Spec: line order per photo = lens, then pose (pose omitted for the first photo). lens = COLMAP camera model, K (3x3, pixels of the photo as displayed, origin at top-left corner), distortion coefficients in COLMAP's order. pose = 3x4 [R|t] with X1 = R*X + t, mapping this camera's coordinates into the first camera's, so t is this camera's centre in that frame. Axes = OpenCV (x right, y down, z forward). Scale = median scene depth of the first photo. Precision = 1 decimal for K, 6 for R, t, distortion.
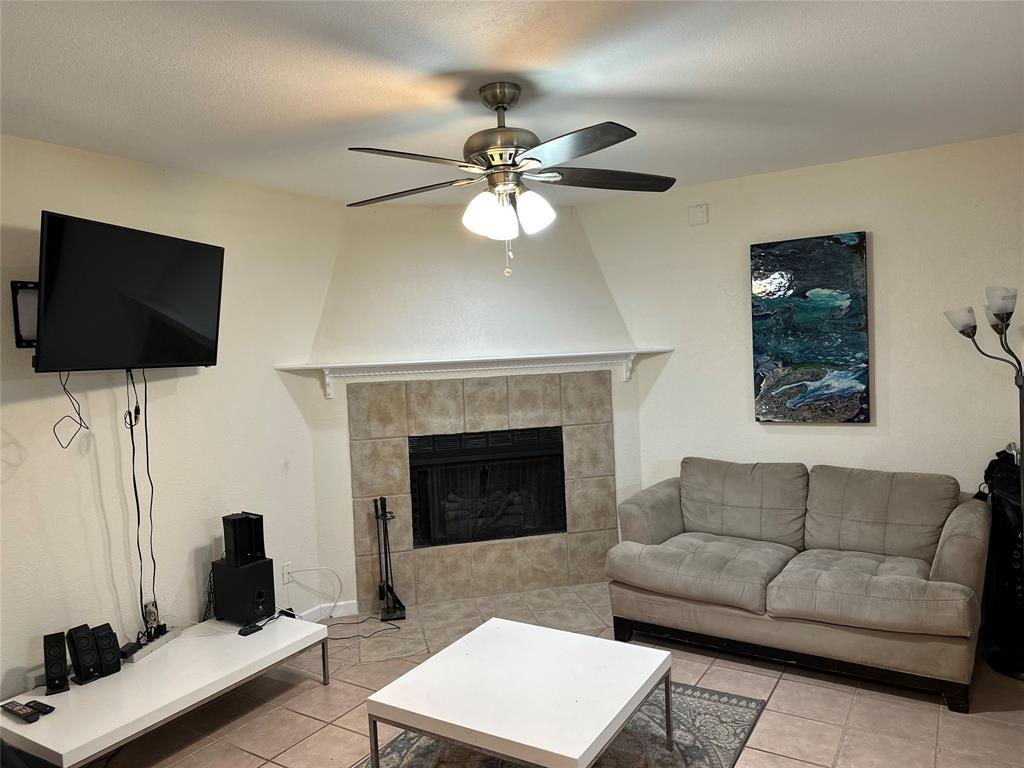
lens RADIAL K [[724.2, 0, 507.6], [0, 724.2, 385.5], [0, 0, 1]] dist [0.117503, -0.162699]
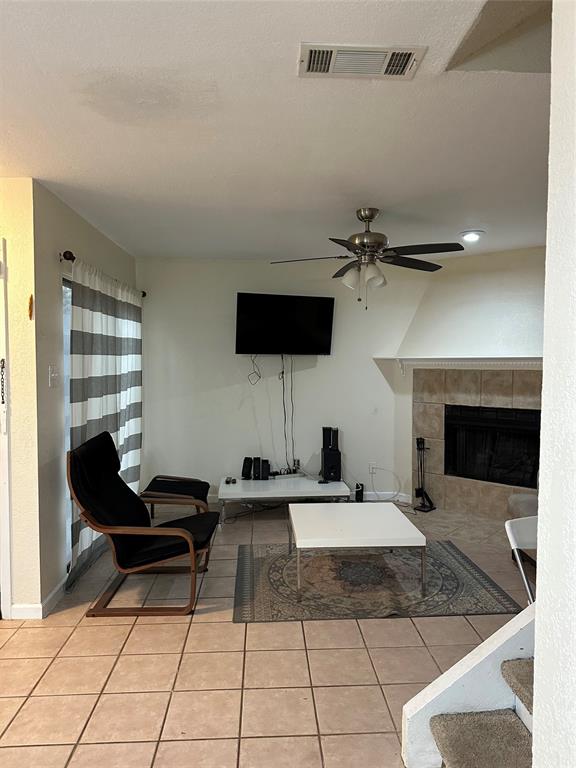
lens RADIAL K [[537.2, 0, 288.0], [0, 537.2, 384.0], [0, 0, 1]] dist [0.119072, -0.177276]
pose [[0.566141, 0.077563, -0.820651, 0.709081], [-0.067316, 0.996588, 0.047753, -0.008544], [0.821556, 0.028208, 0.569430, 0.040673]]
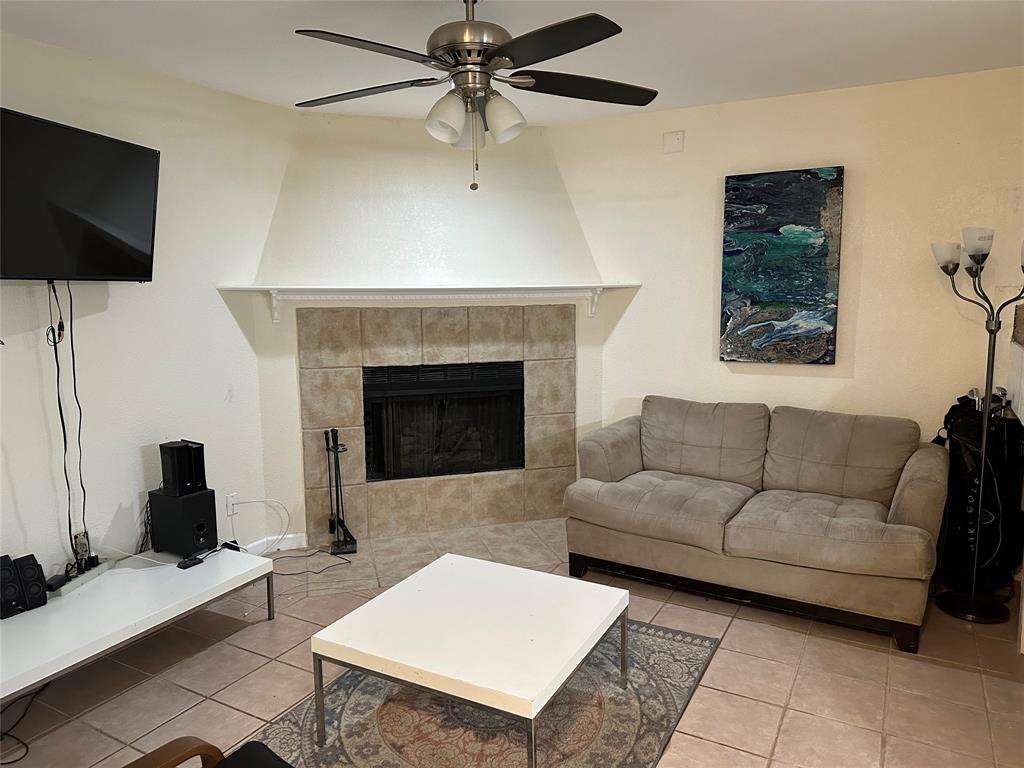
lens RADIAL K [[716.3, 0, 507.6], [0, 716.3, 382.2], [0, 0, 1]] dist [0.119072, -0.177276]
pose [[0.997853, 0.027228, 0.059569, -0.002687], [-0.031969, 0.996271, 0.080138, 0.009780], [-0.057165, -0.081870, 0.995002, 0.053492]]
